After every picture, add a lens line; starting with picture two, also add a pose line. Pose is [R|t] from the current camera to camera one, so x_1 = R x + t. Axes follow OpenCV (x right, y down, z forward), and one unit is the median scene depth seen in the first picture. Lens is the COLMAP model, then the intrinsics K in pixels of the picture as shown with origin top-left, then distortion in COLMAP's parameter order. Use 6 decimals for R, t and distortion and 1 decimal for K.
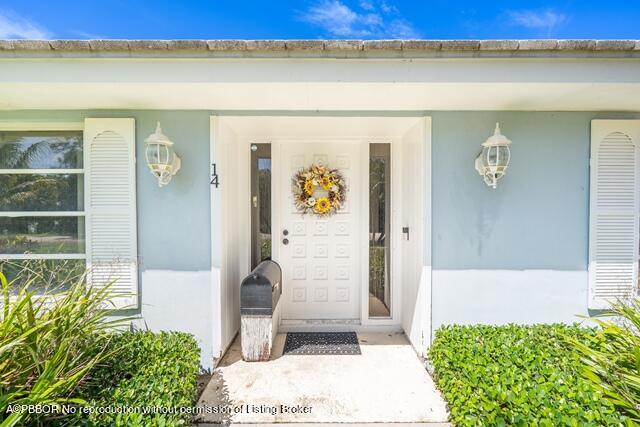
lens RADIAL K [[284.3, 0, 321.4], [0, 284.3, 211.5], [0, 0, 1]] dist [-0.000705, -0.000125]
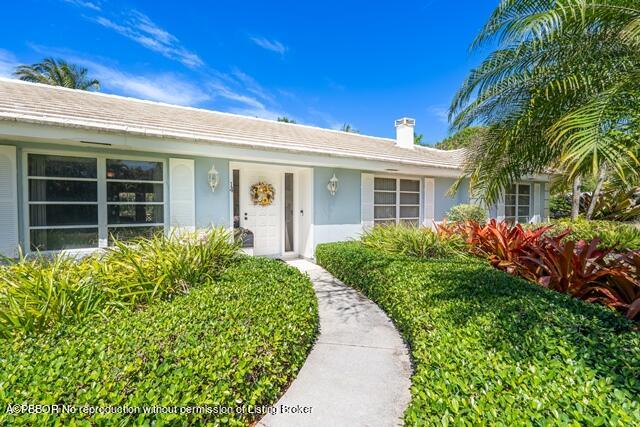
lens RADIAL K [[284.3, 0, 321.4], [0, 284.3, 211.5], [0, 0, 1]] dist [-0.000705, -0.000125]
pose [[0.871290, -0.009501, 0.490676, -0.670177], [0.003455, 0.999907, 0.013228, 0.031458], [-0.490756, -0.009830, 0.871241, -1.062570]]
